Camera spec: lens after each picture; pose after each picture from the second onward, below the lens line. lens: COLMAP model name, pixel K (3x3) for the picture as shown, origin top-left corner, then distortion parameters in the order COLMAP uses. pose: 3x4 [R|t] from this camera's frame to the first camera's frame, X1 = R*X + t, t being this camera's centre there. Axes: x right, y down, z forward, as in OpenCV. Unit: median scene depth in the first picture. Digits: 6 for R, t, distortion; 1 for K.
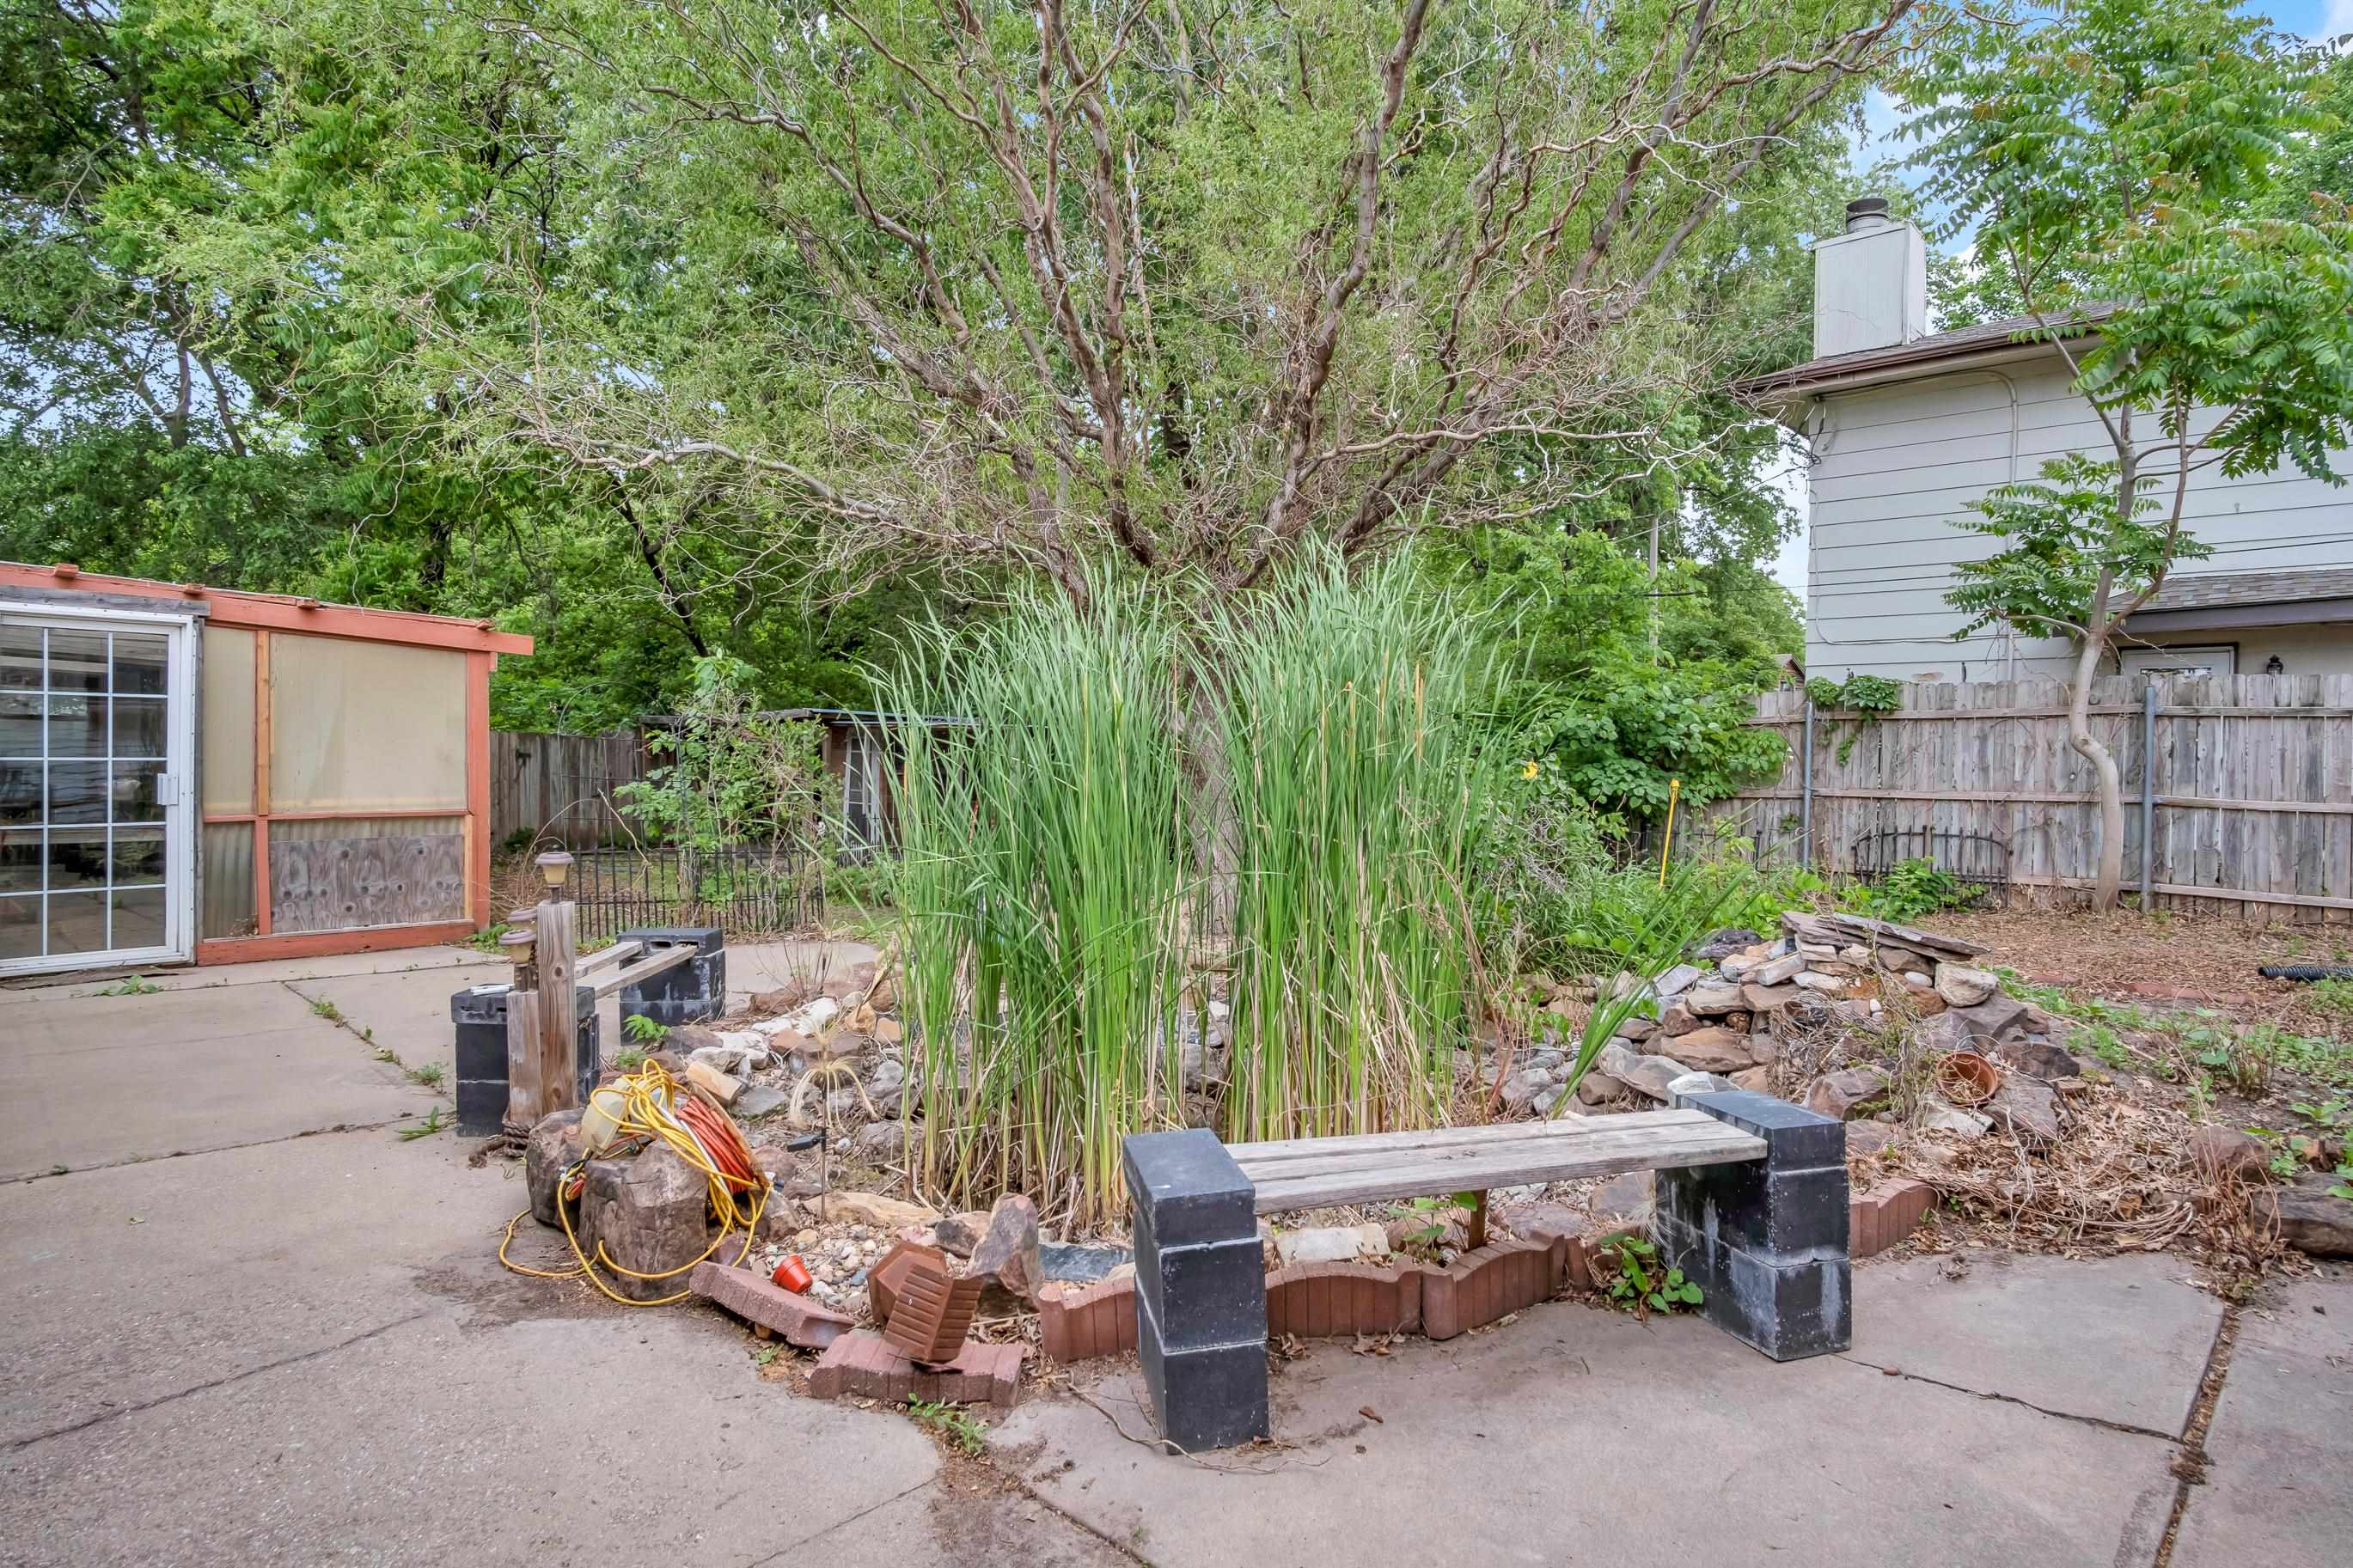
lens RADIAL K [[1266.4, 0, 1208.3], [0, 1266.4, 755.8], [0, 0, 1]] dist [-0.038343, 0.009354]
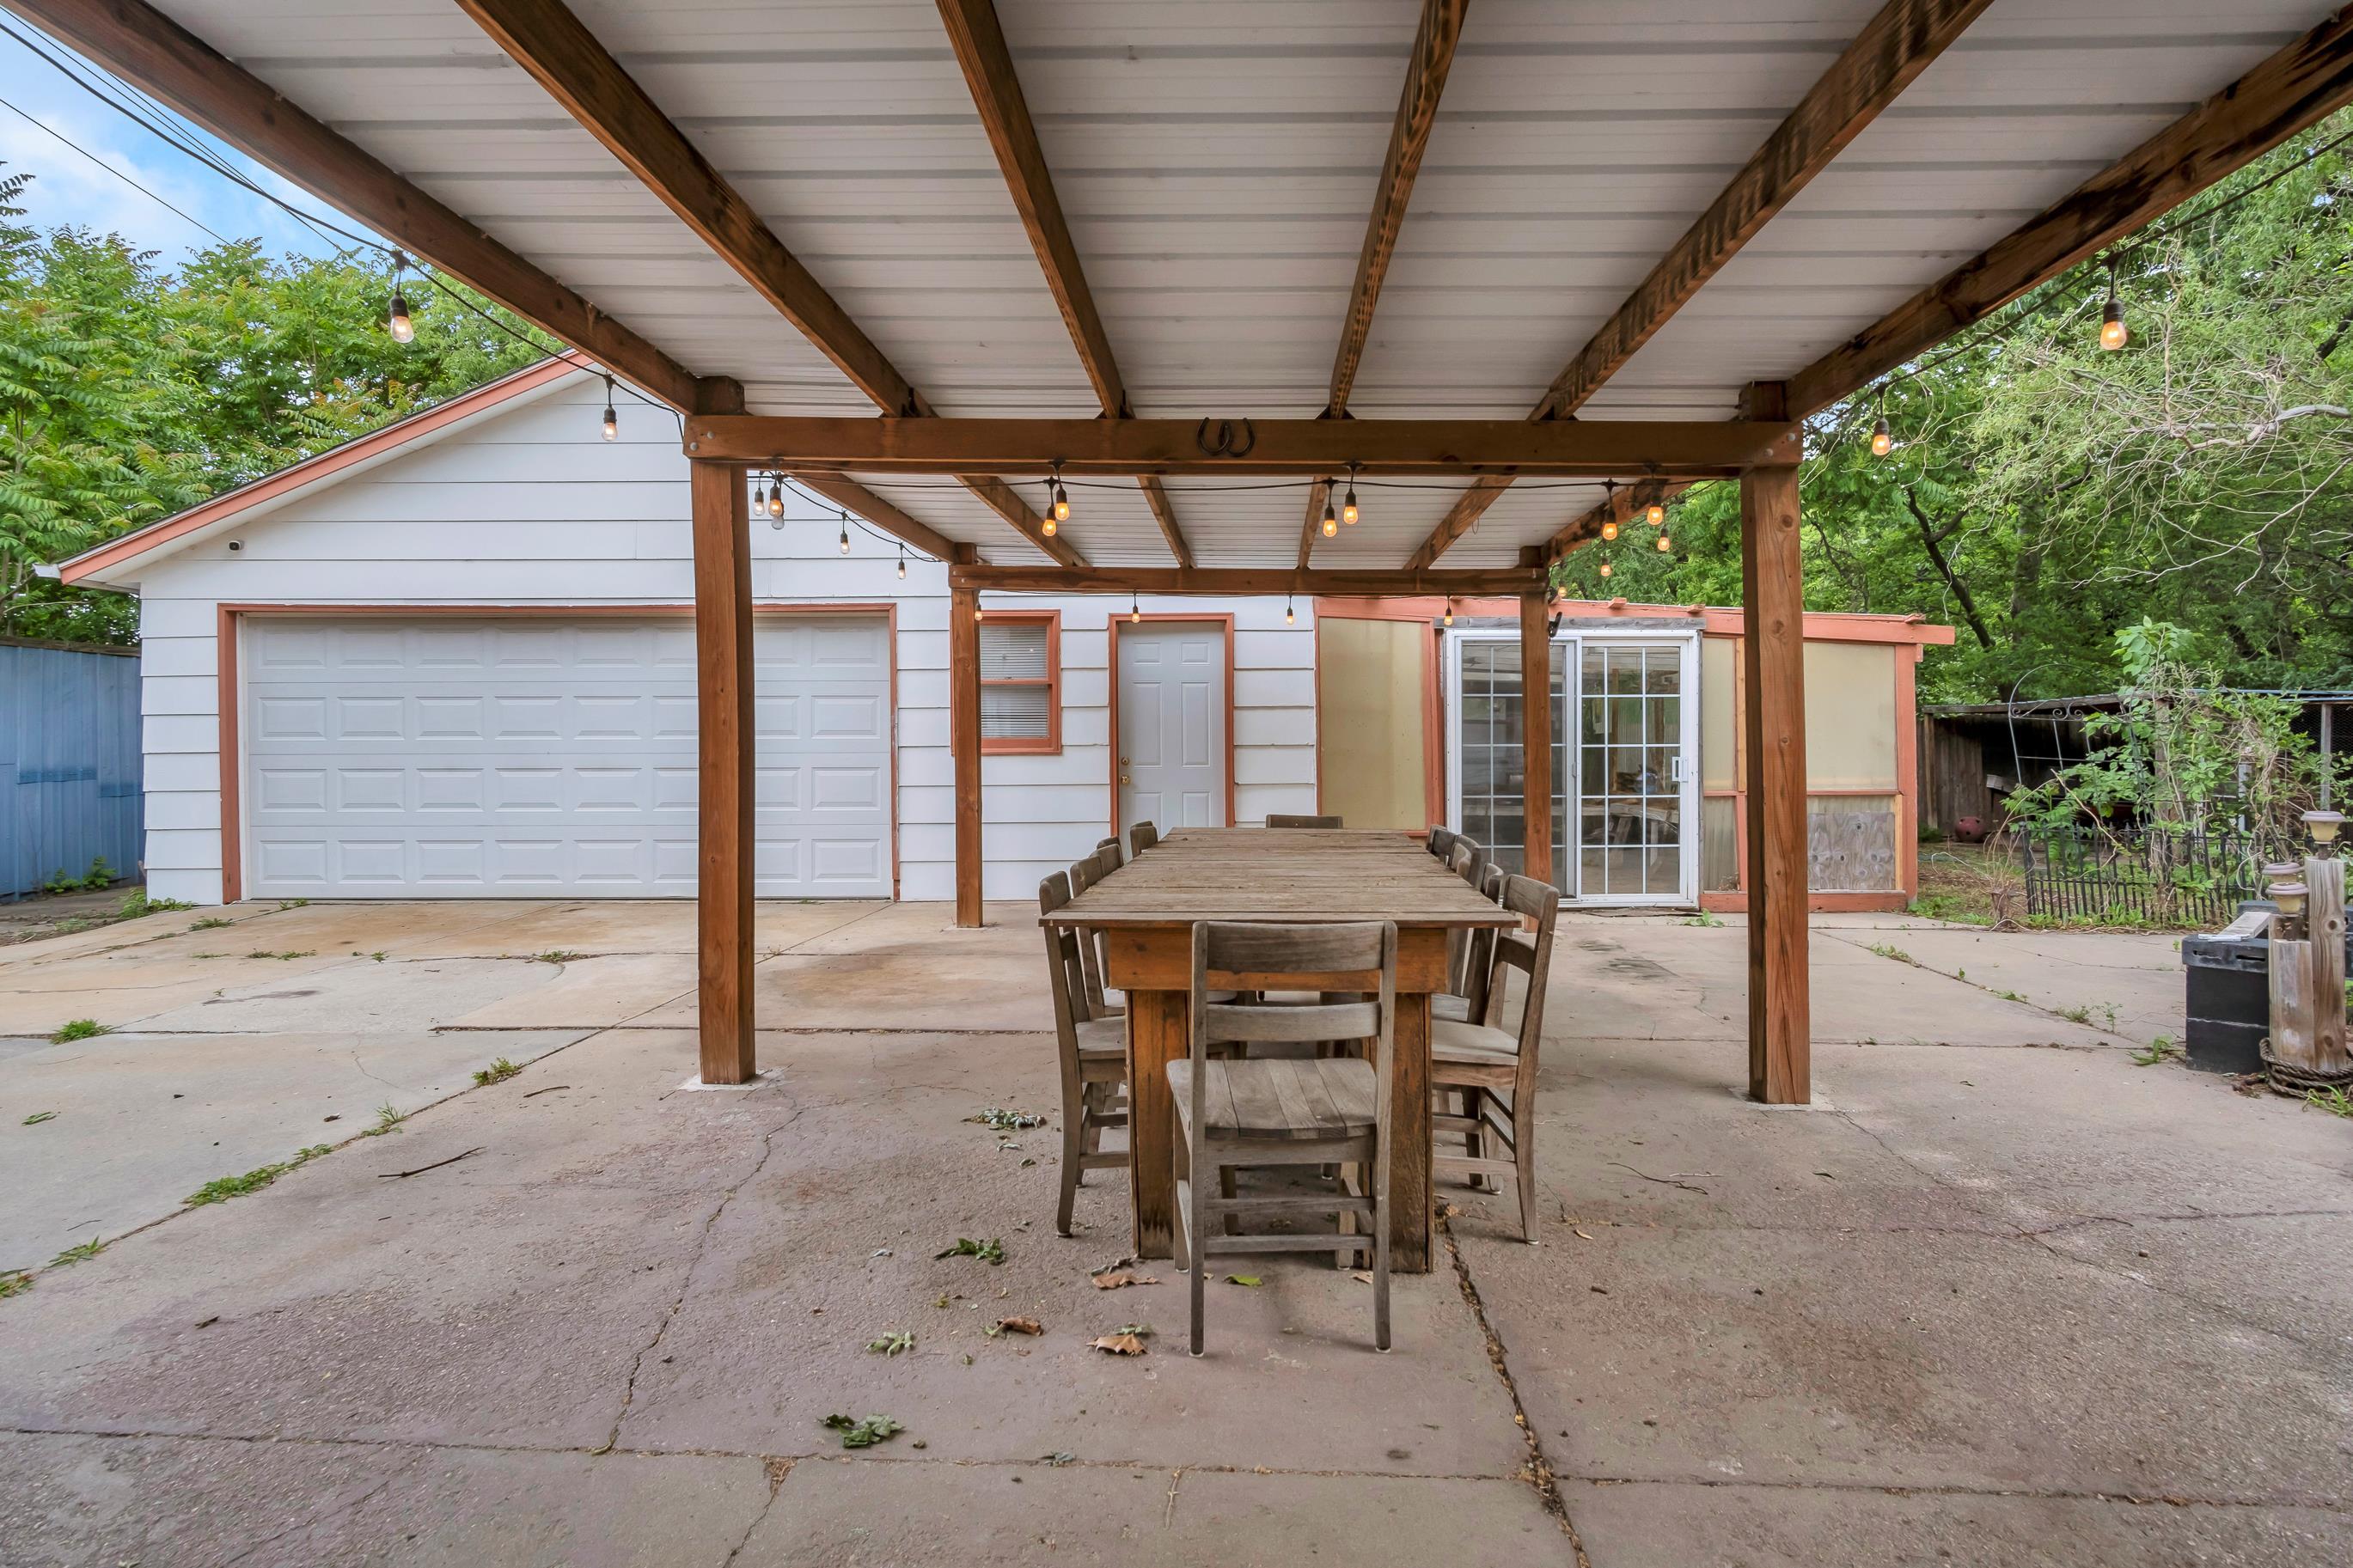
lens RADIAL K [[1277.6, 0, 1172.2], [0, 1277.6, 743.6], [0, 0, 1]] dist [-0.030594, 0.007502]
pose [[0.644546, -0.018165, -0.764350, -0.328994], [0.011427, 0.999835, -0.014126, 0.023516], [0.764480, 0.000370, 0.644647, -0.400238]]
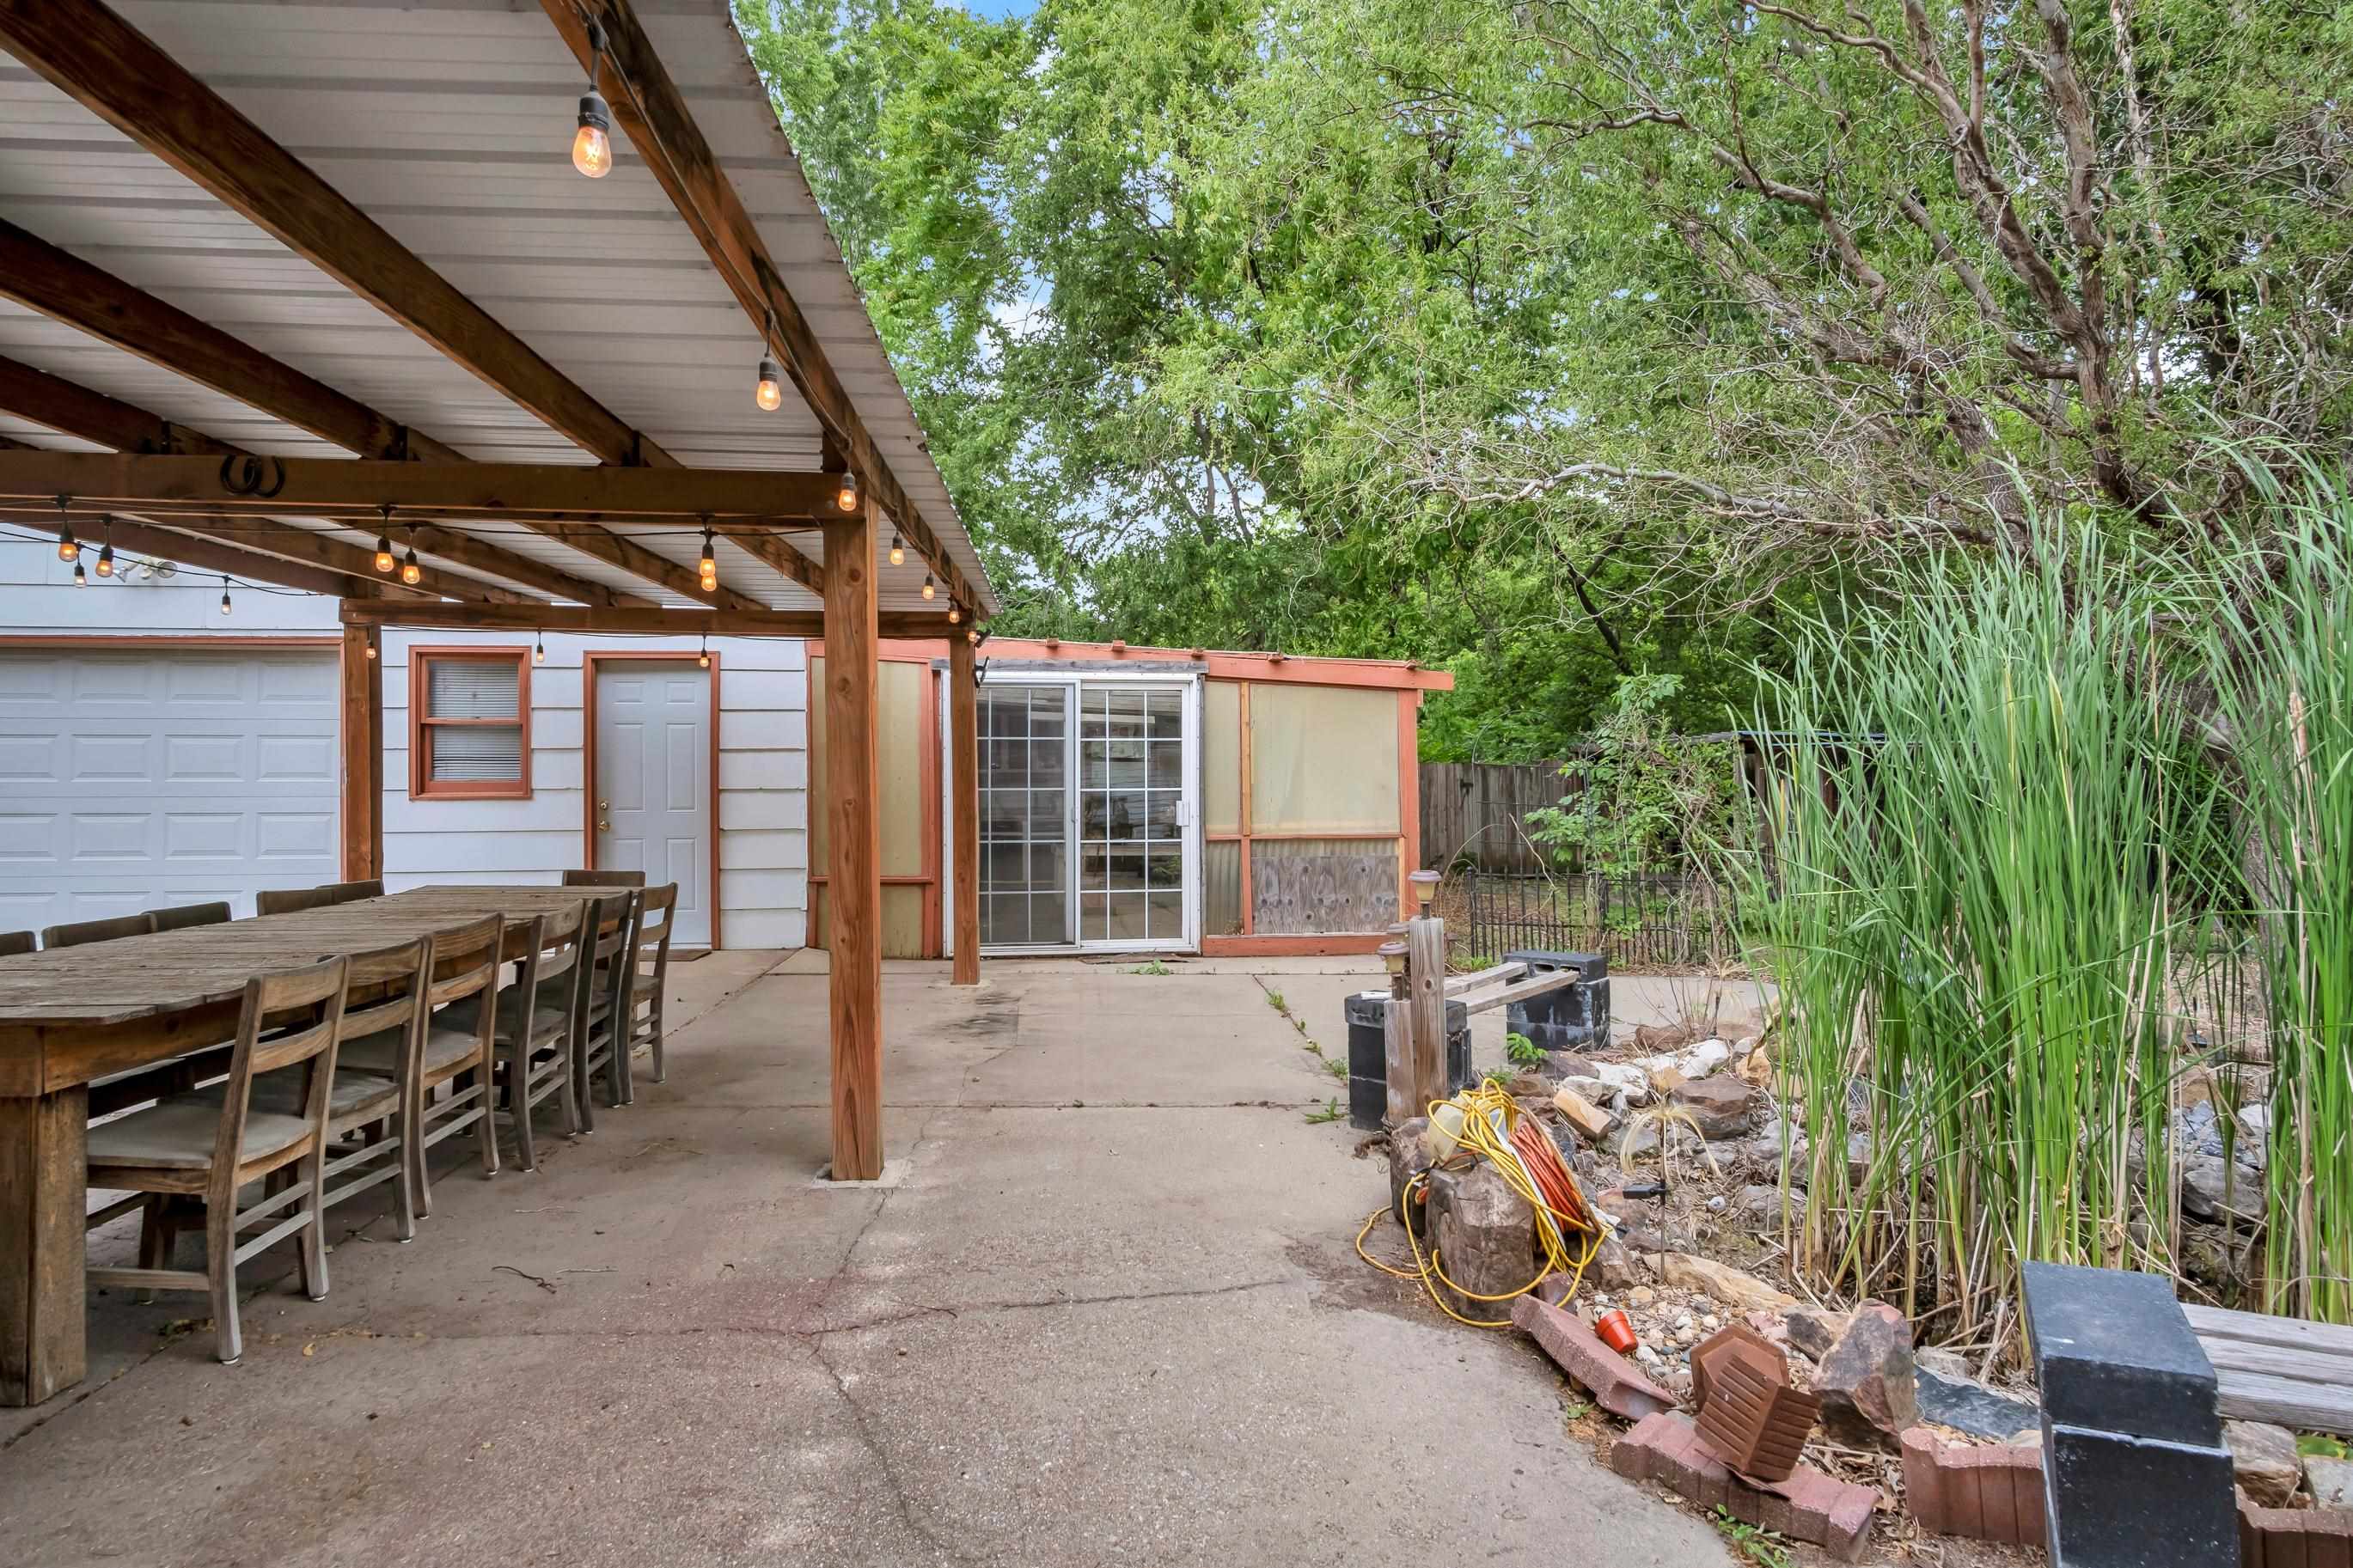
lens RADIAL K [[1283.8, 0, 1171.6], [0, 1283.8, 762.2], [0, 0, 1]] dist [-0.035180, 0.007043]
pose [[0.737393, -0.023904, -0.675041, 0.051050], [0.011920, 0.999678, -0.022380, 0.007440], [0.675359, 0.008456, 0.737441, 0.059820]]
